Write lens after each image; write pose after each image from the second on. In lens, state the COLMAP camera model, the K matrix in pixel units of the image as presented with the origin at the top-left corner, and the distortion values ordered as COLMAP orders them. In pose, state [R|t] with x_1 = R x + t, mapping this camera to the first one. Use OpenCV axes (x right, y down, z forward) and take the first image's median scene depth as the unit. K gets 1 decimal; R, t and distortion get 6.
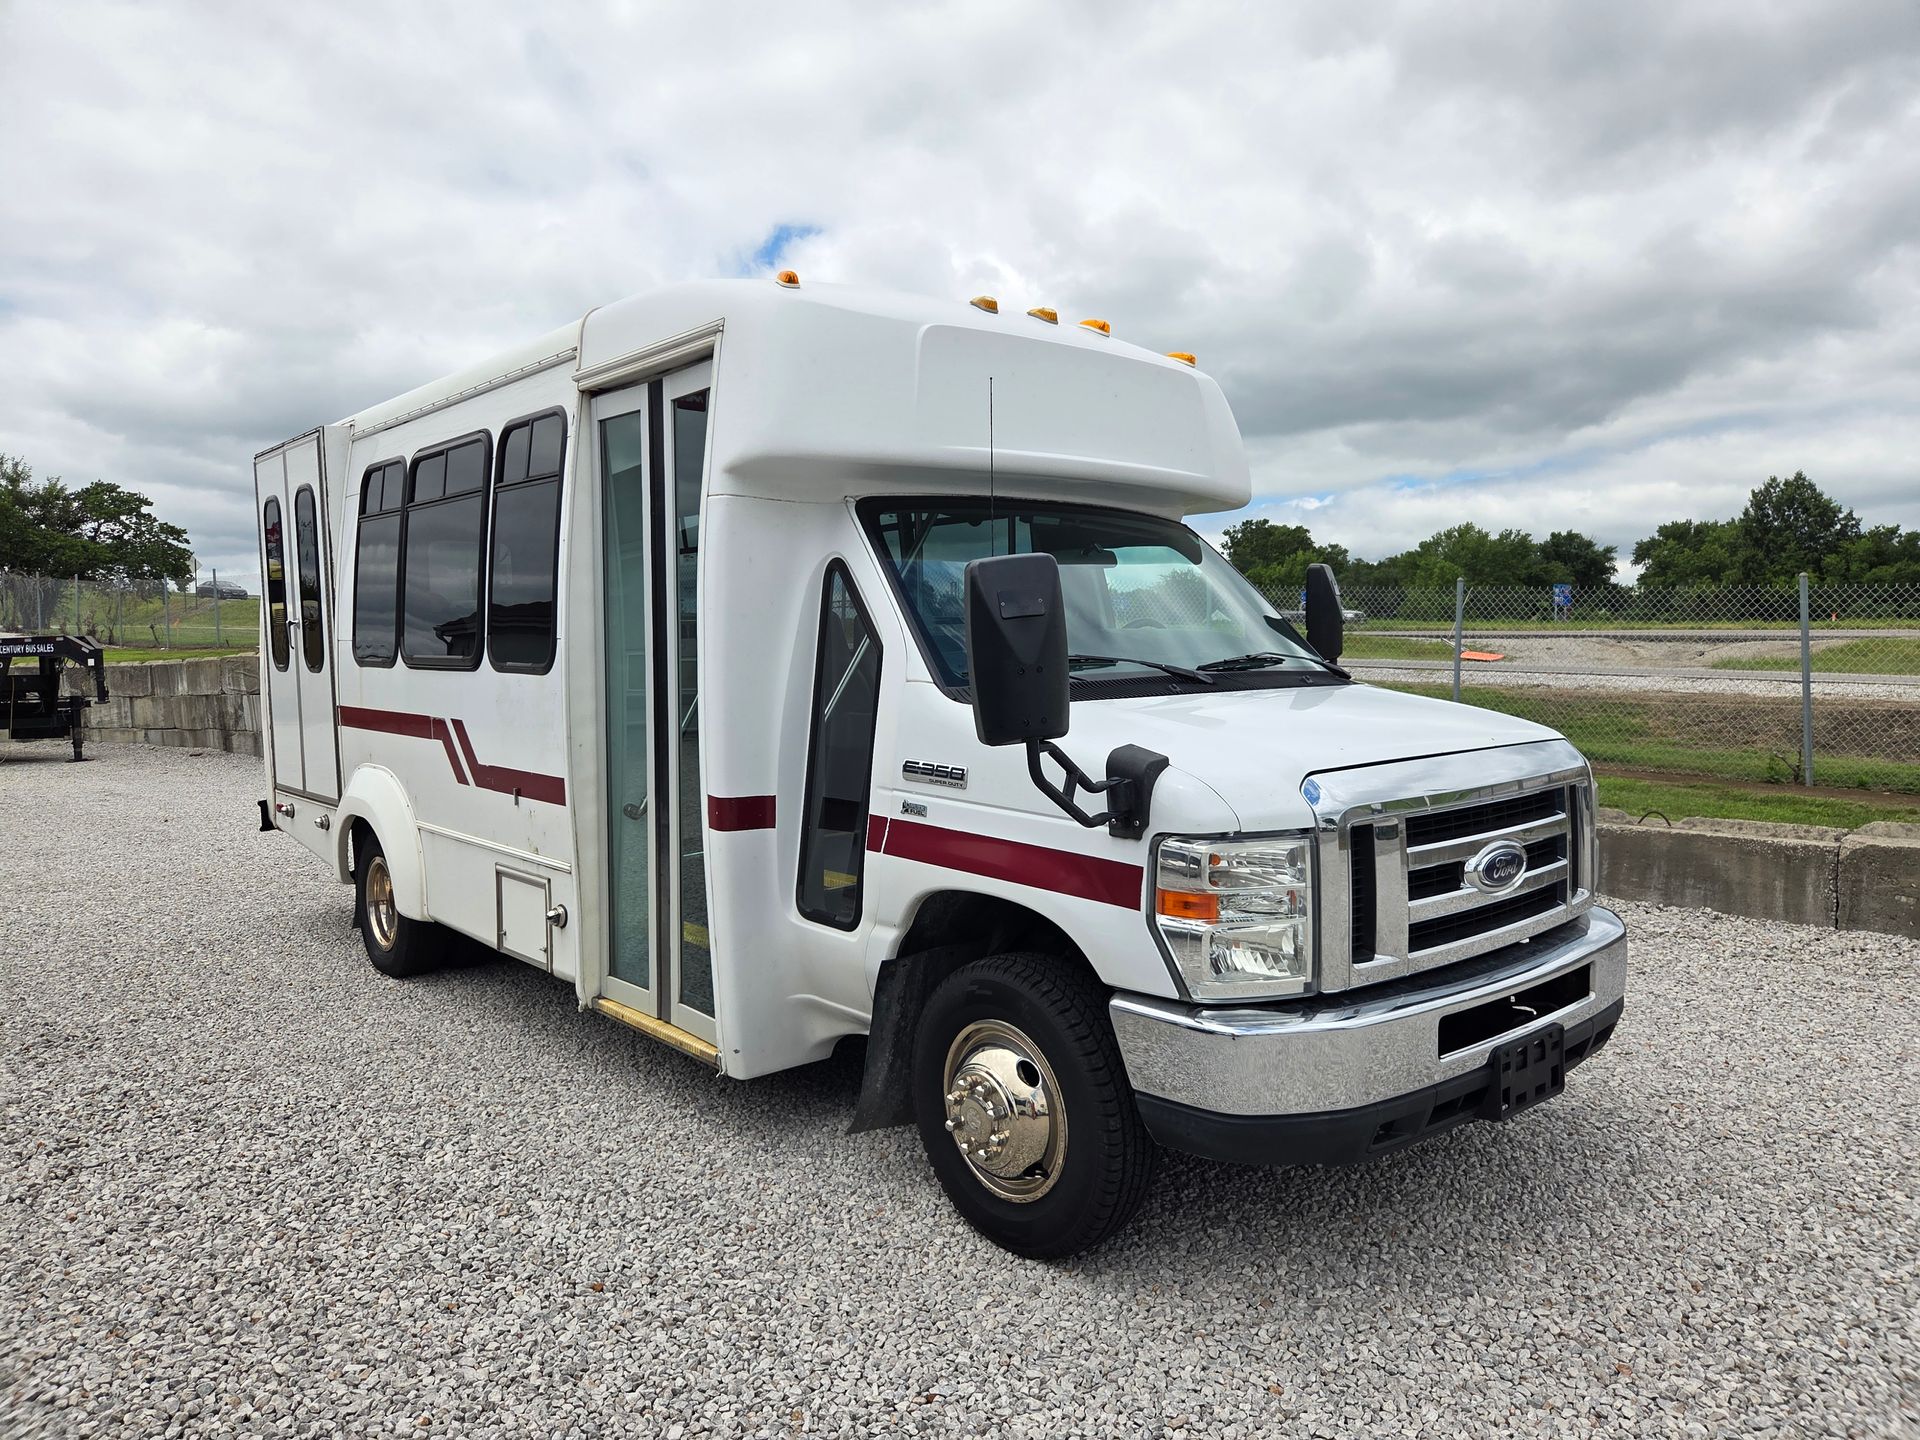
lens RADIAL K [[1314.7, 0, 962.1], [0, 1314.7, 717.9], [0, 0, 1]] dist [0.036008, 0.000746]
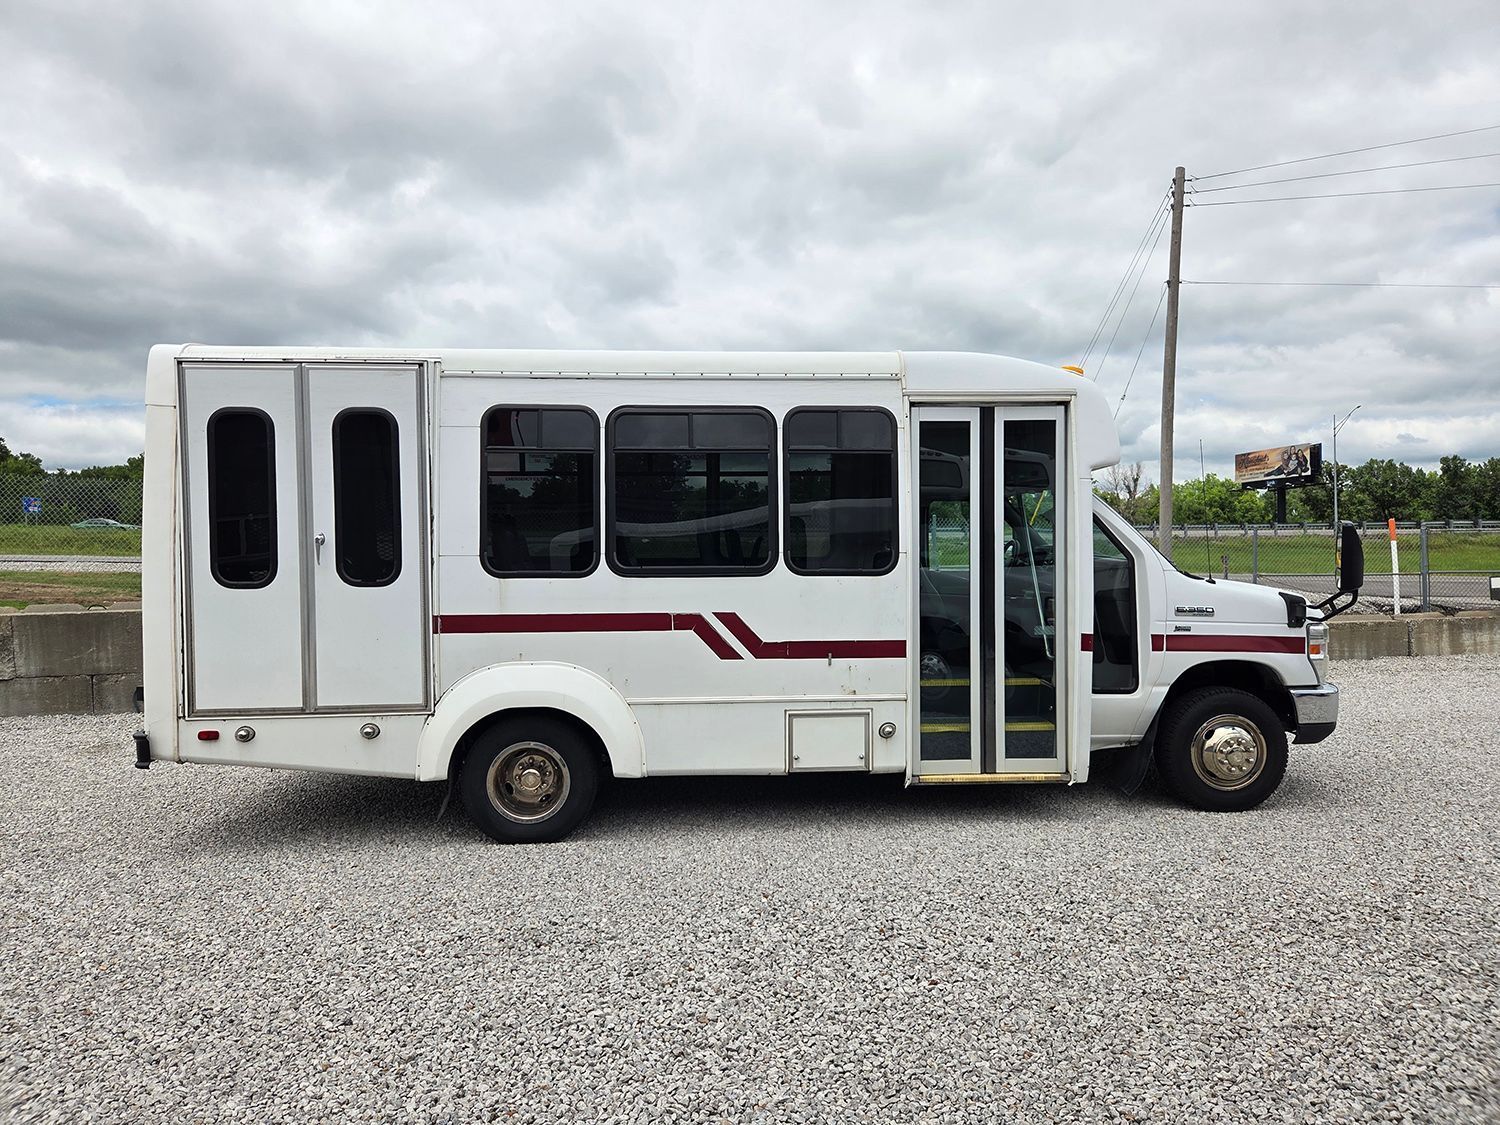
lens RADIAL K [[1027.1, 0, 750.1], [0, 1027.1, 557.3], [0, 0, 1]] dist [0.036008, 0.000746]
pose [[0.604787, -0.014062, 0.796263, -1.504715], [0.049067, 0.998603, -0.019633, -0.042275], [-0.794874, 0.050944, 0.604632, 0.419714]]
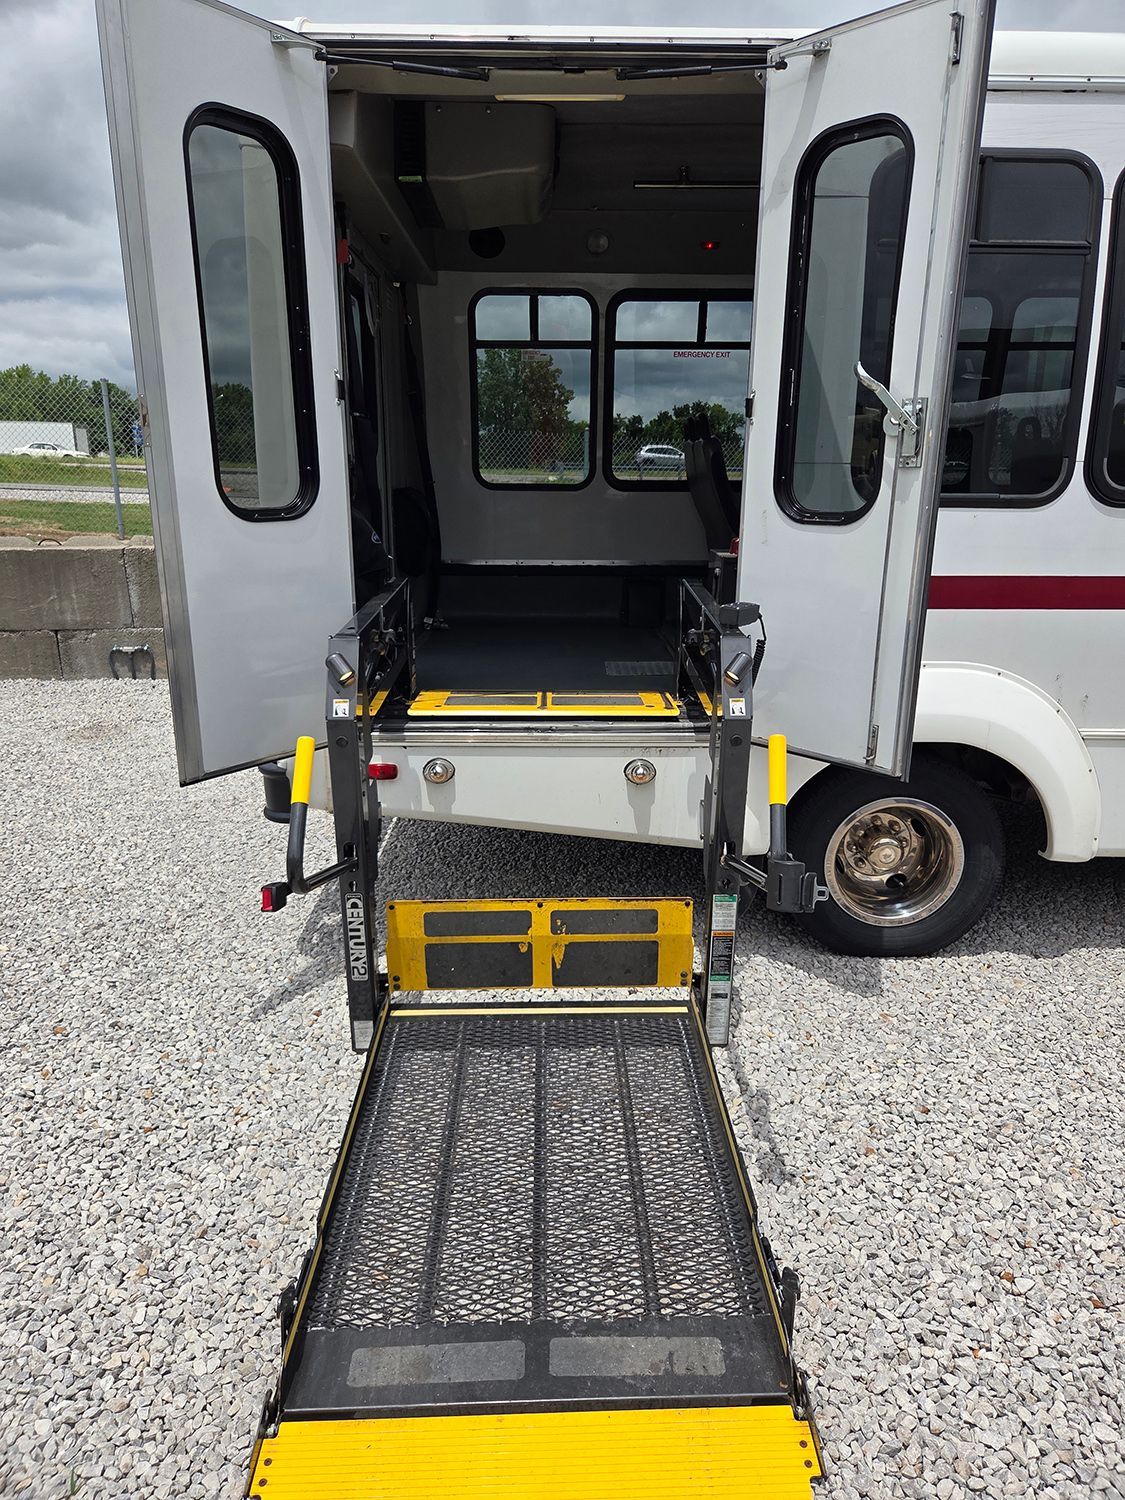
lens RADIAL K [[1027.1, 0, 561.2], [0, 1027.1, 751.2], [0, 0, 1]] dist [0.036008, 0.000746]
pose [[0.644484, -0.186143, 0.741614, -1.349422], [0.033095, 0.975796, 0.216162, -0.055230], [-0.763901, -0.114770, 0.635046, 1.212687]]
